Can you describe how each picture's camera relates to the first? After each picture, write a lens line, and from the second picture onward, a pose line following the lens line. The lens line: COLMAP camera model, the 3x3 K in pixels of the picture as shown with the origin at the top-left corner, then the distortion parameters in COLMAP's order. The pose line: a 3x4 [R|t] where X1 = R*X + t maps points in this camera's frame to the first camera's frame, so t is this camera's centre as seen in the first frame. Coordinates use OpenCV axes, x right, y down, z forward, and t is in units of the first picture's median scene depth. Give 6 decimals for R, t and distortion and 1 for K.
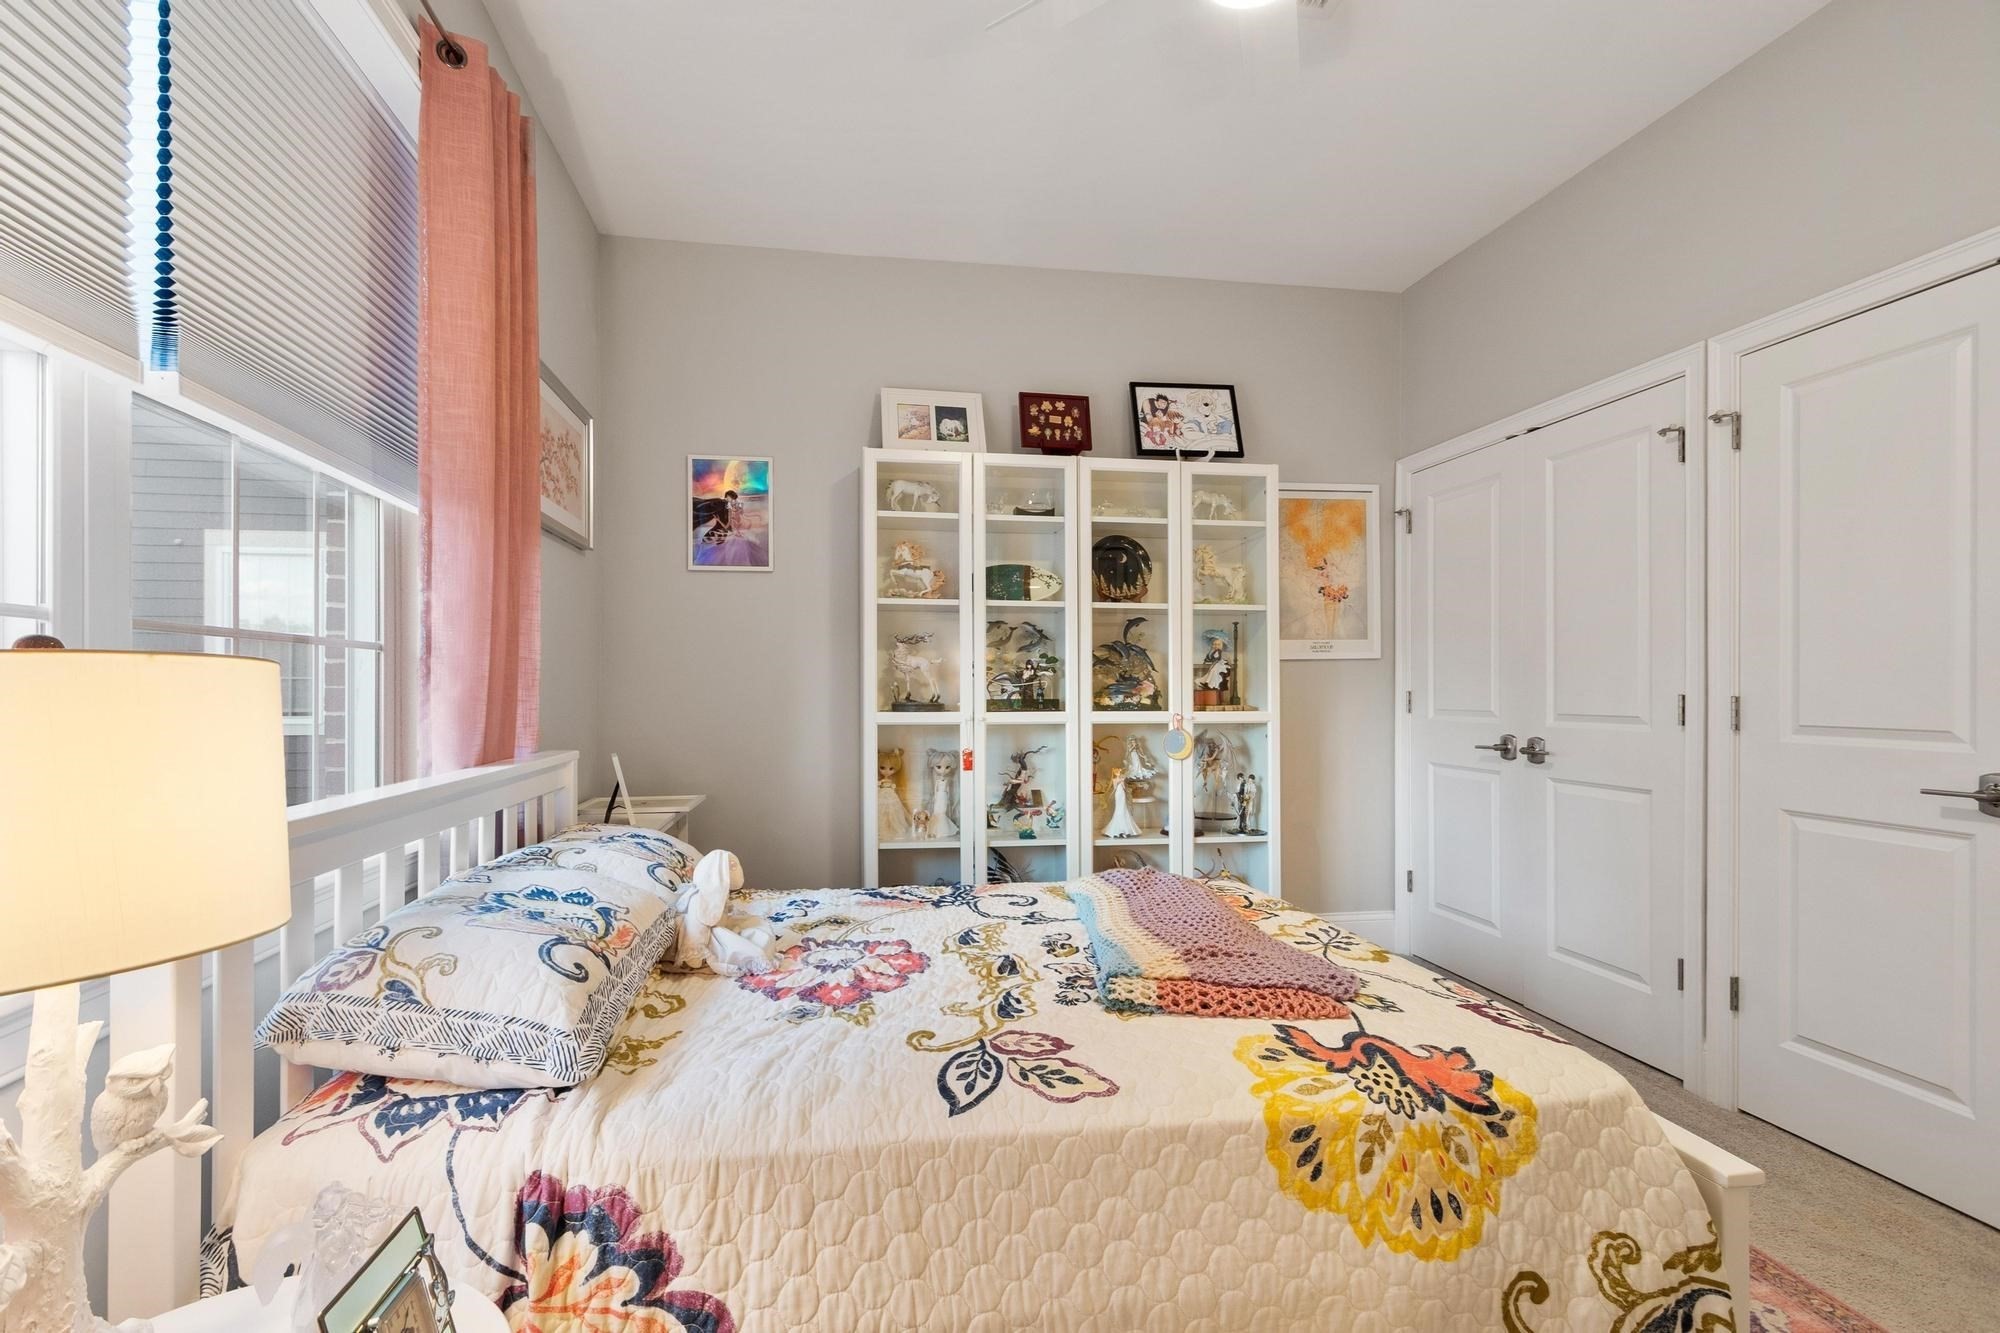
lens RADIAL K [[890.9, 0, 954.3], [0, 890.9, 688.4], [0, 0, 1]] dist [0.000206, -0.000708]
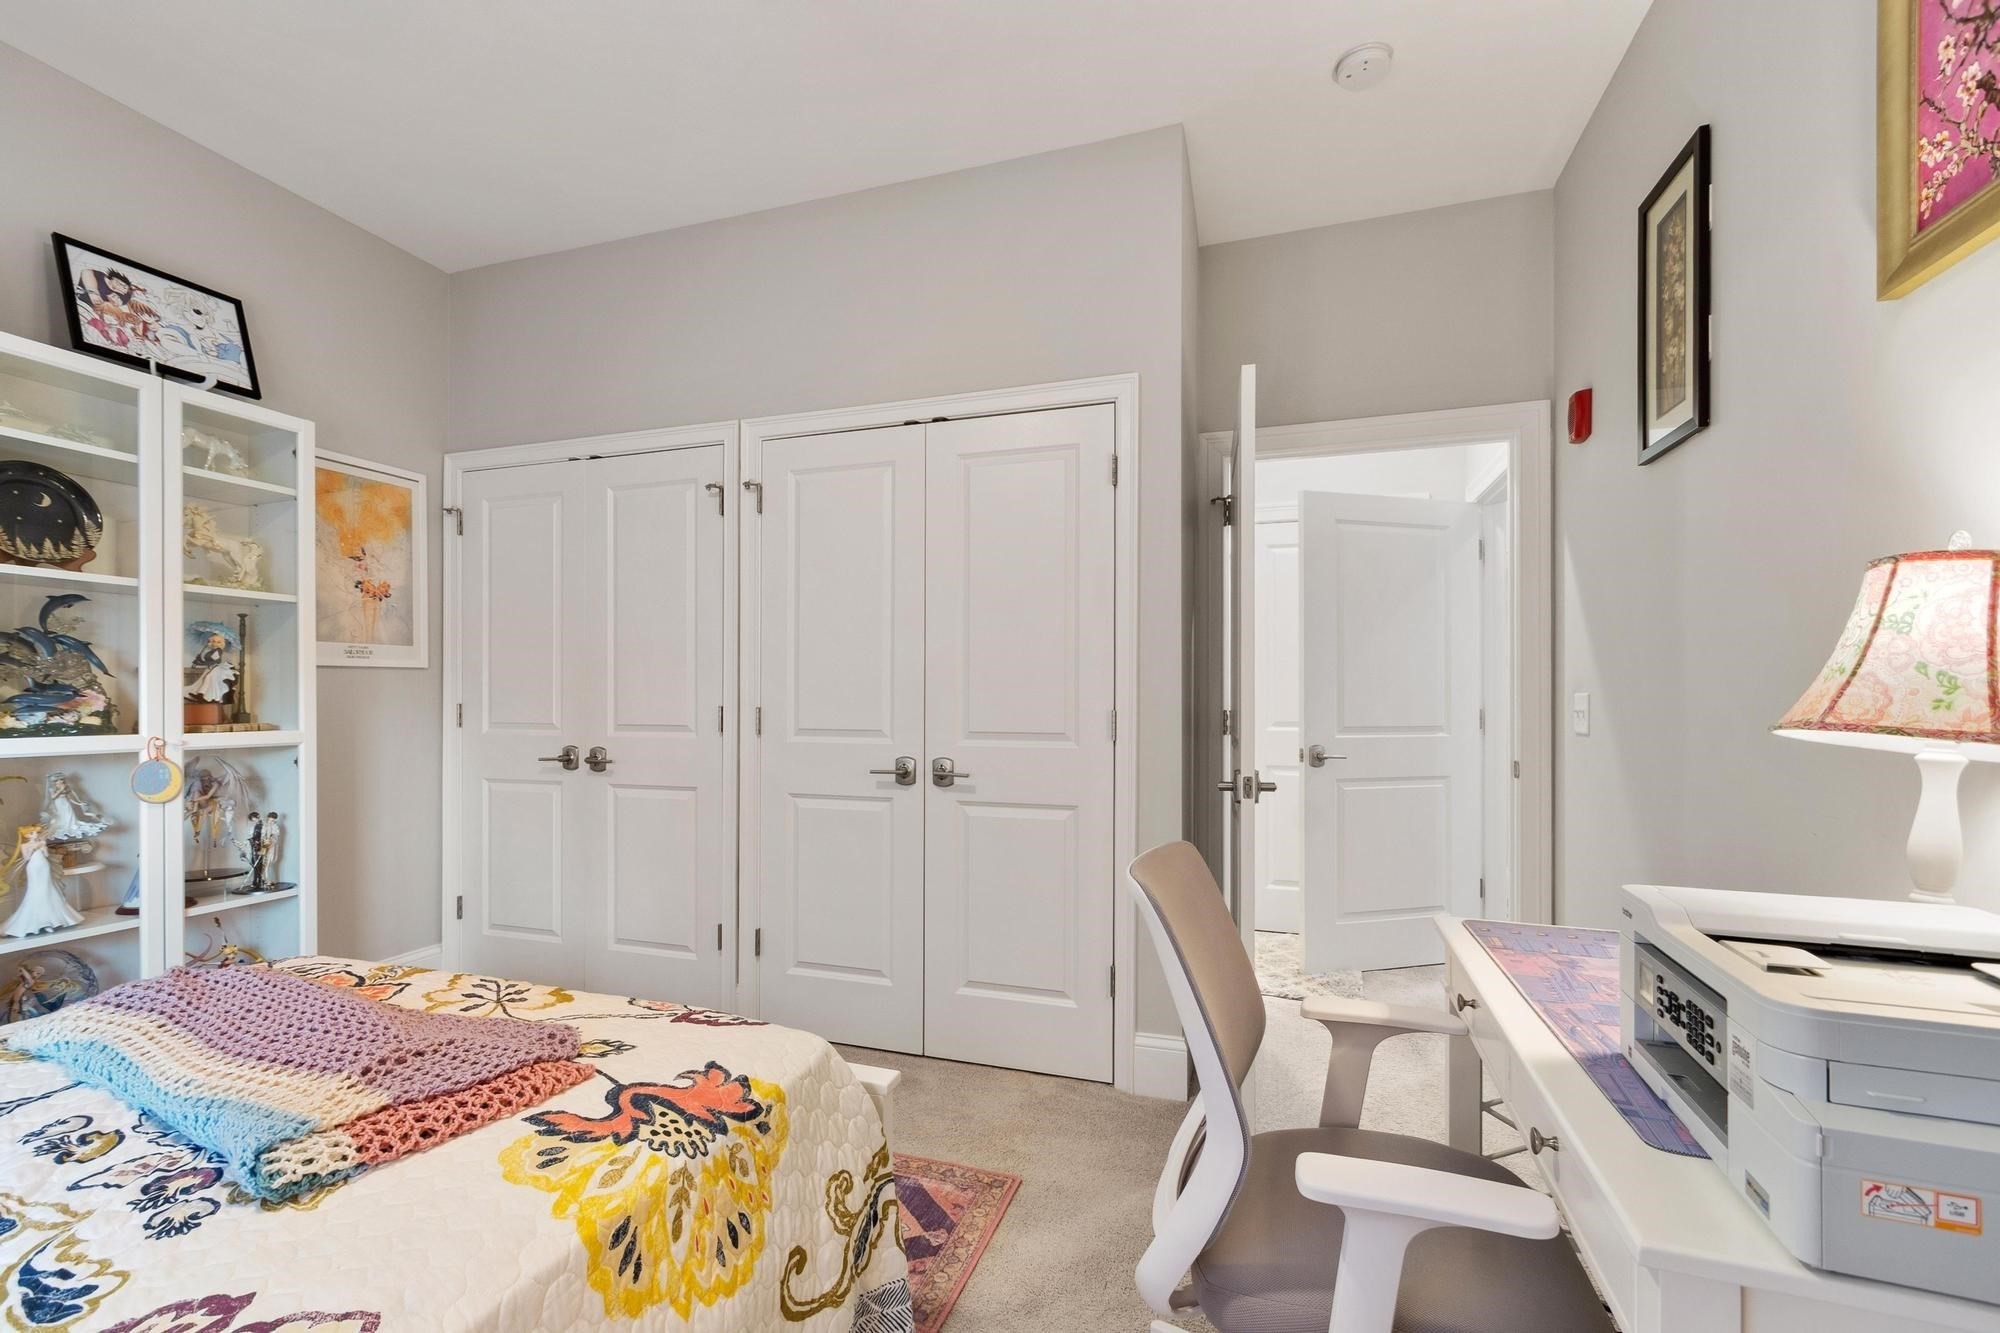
lens RADIAL K [[876.5, 0, 973.0], [0, 876.5, 696.9], [0, 0, 1]] dist [0.000483, -0.001314]
pose [[0.456065, 0.003282, 0.889940, -0.117284], [-0.000143, 0.999993, -0.003614, -0.002014], [-0.889946, 0.001521, 0.456062, 0.196096]]
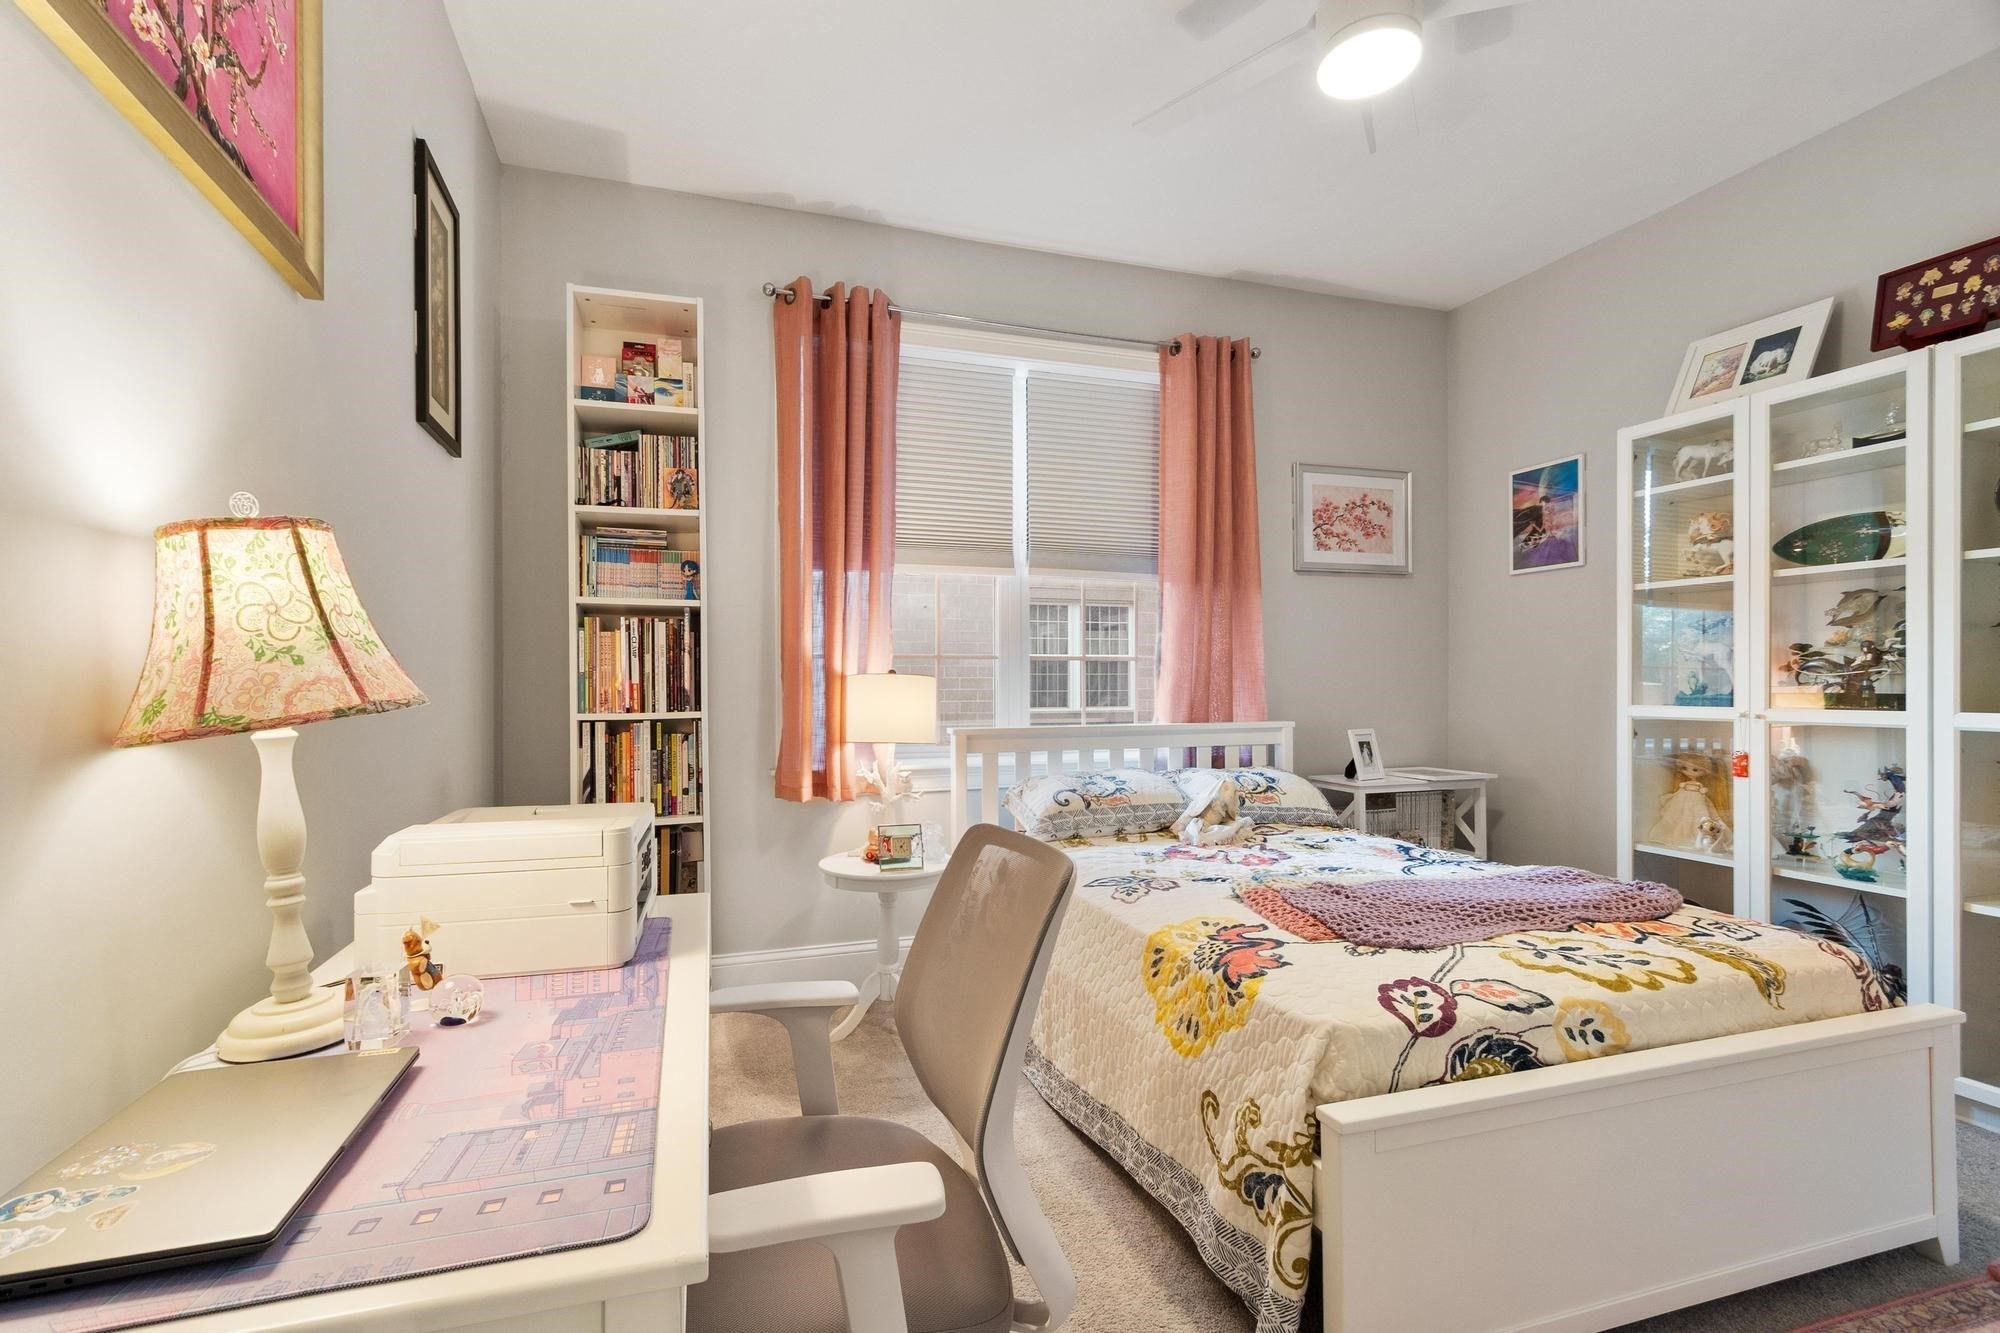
lens RADIAL K [[890.9, 0, 954.3], [0, 890.9, 688.4], [0, 0, 1]] dist [0.000206, -0.000708]
pose [[0.151532, 0.005969, -0.988434, 1.179828], [0.003069, 0.999974, 0.006509, 0.001342], [0.988448, -0.004020, 0.151510, 0.228159]]
